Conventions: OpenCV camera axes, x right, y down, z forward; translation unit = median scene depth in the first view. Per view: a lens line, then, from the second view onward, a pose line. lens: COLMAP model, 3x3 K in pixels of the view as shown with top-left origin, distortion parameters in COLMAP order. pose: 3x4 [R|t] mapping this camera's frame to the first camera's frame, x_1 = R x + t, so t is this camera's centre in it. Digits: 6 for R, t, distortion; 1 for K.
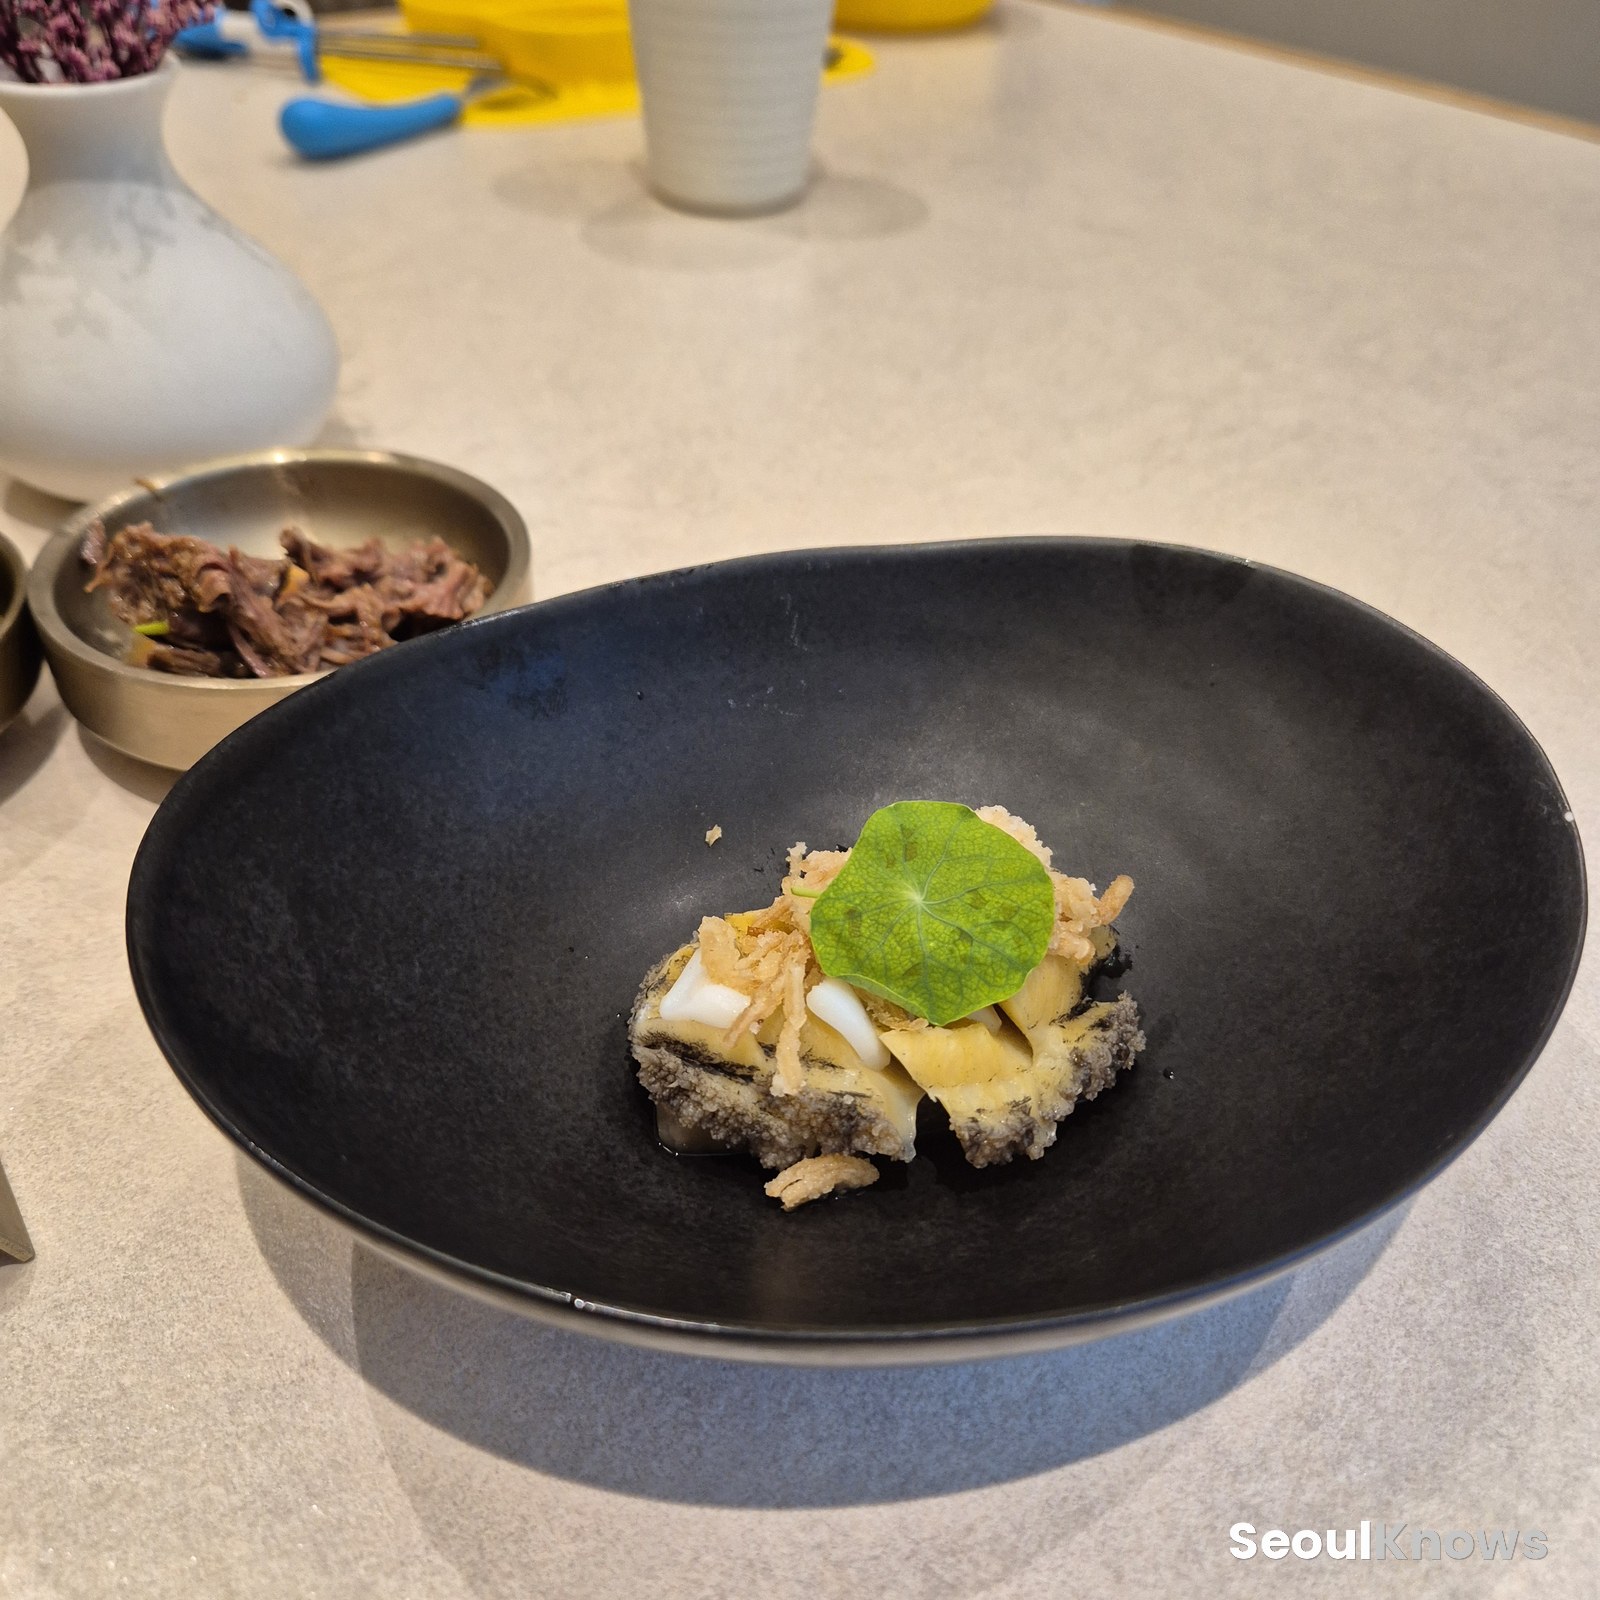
lens RADIAL K [[1396.7, 0, 779.6], [0, 1396.7, 778.8], [0, 0, 1]] dist [0.081301, -0.084150]
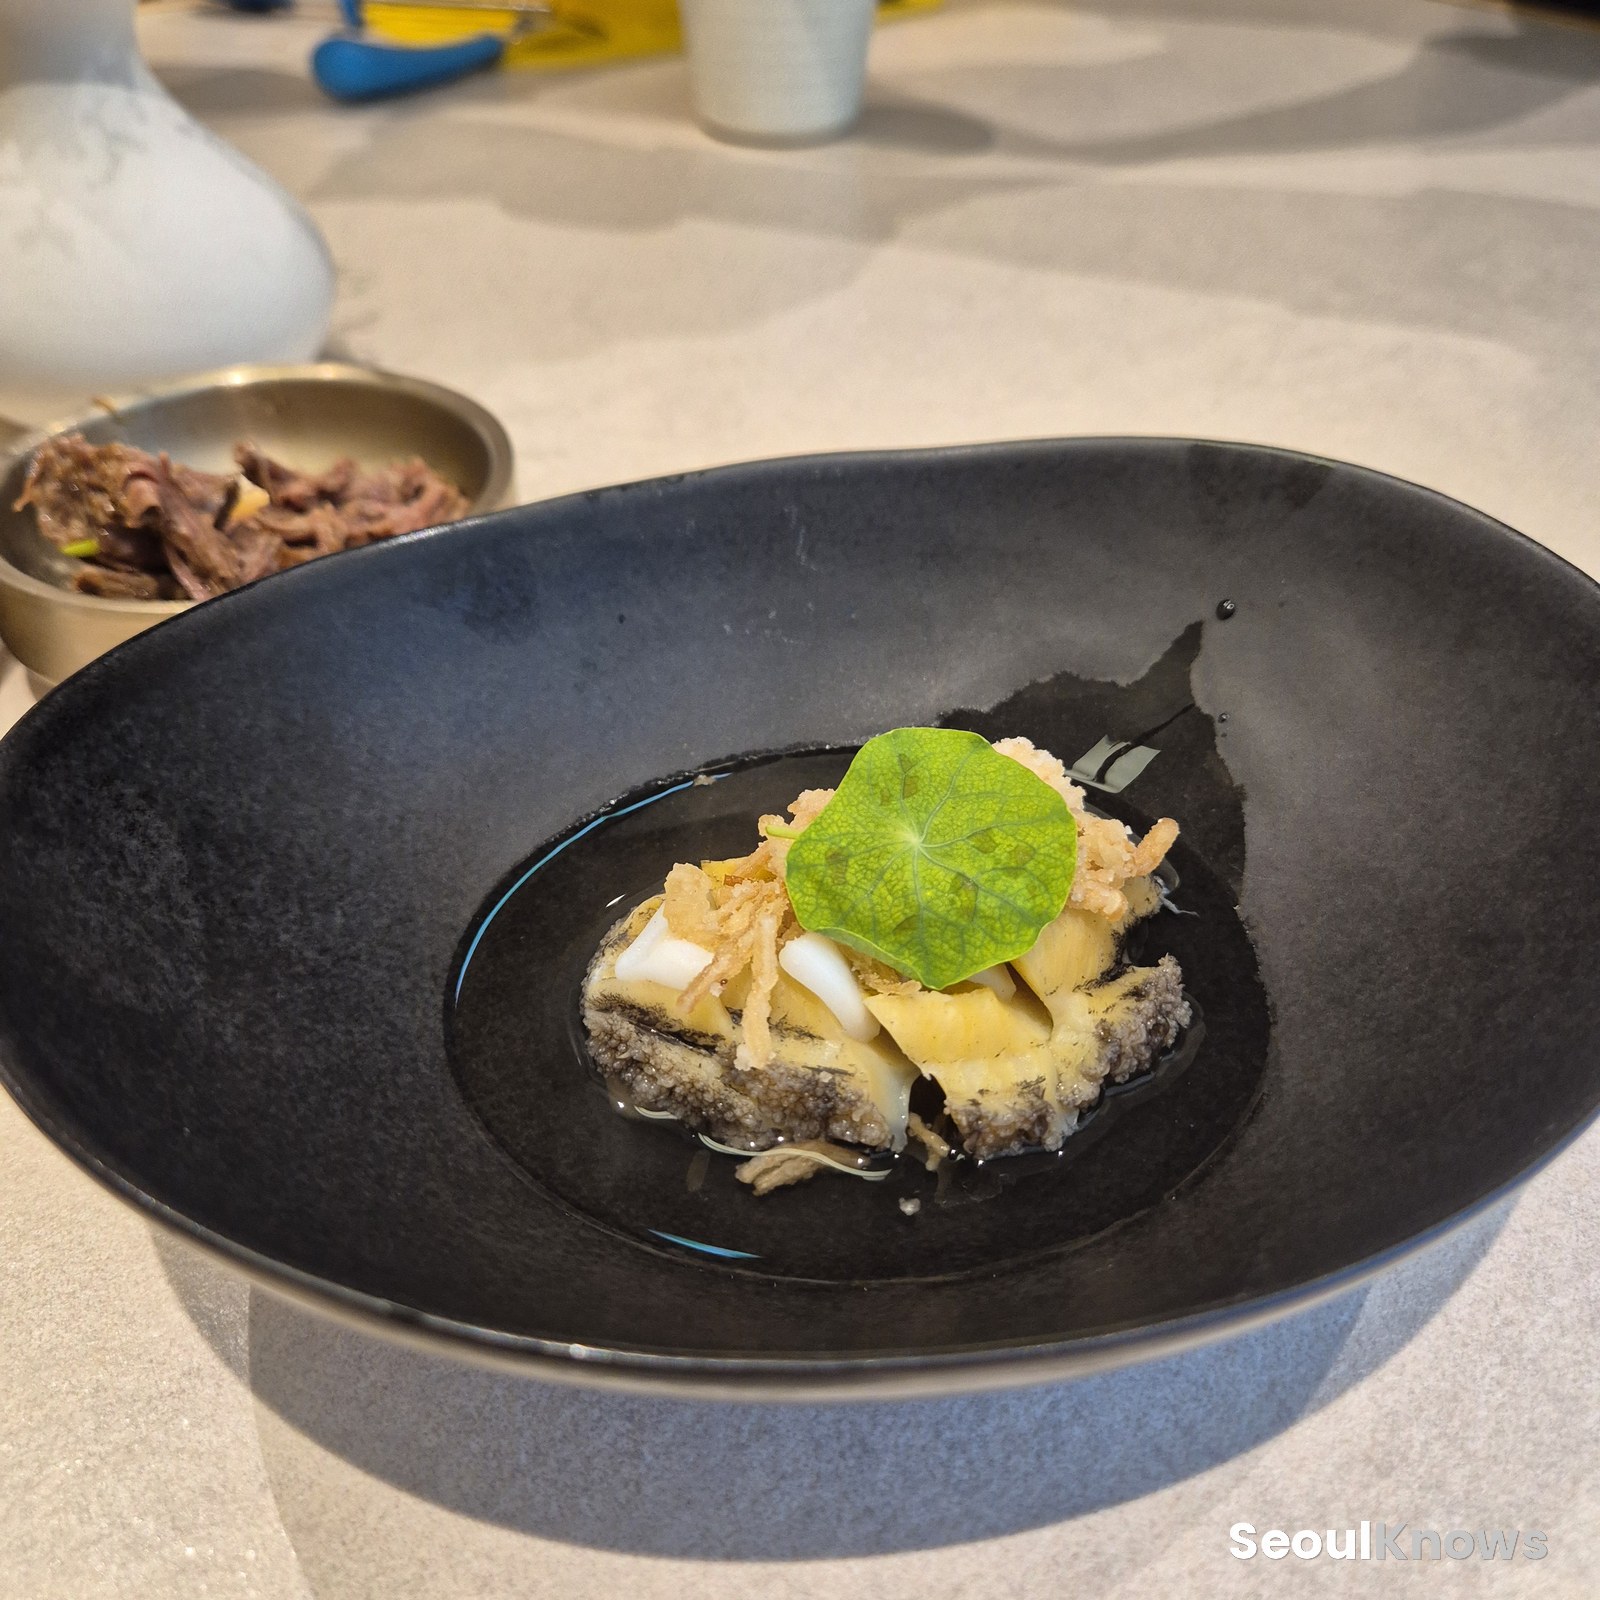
lens RADIAL K [[1396.7, 0, 779.6], [0, 1396.7, 778.8], [0, 0, 1]] dist [0.081301, -0.084150]
pose [[0.998043, -0.002784, -0.062476, 0.073798], [0.003797, 0.999863, 0.016108, 0.035385], [0.062422, -0.016314, 0.997916, 0.151877]]
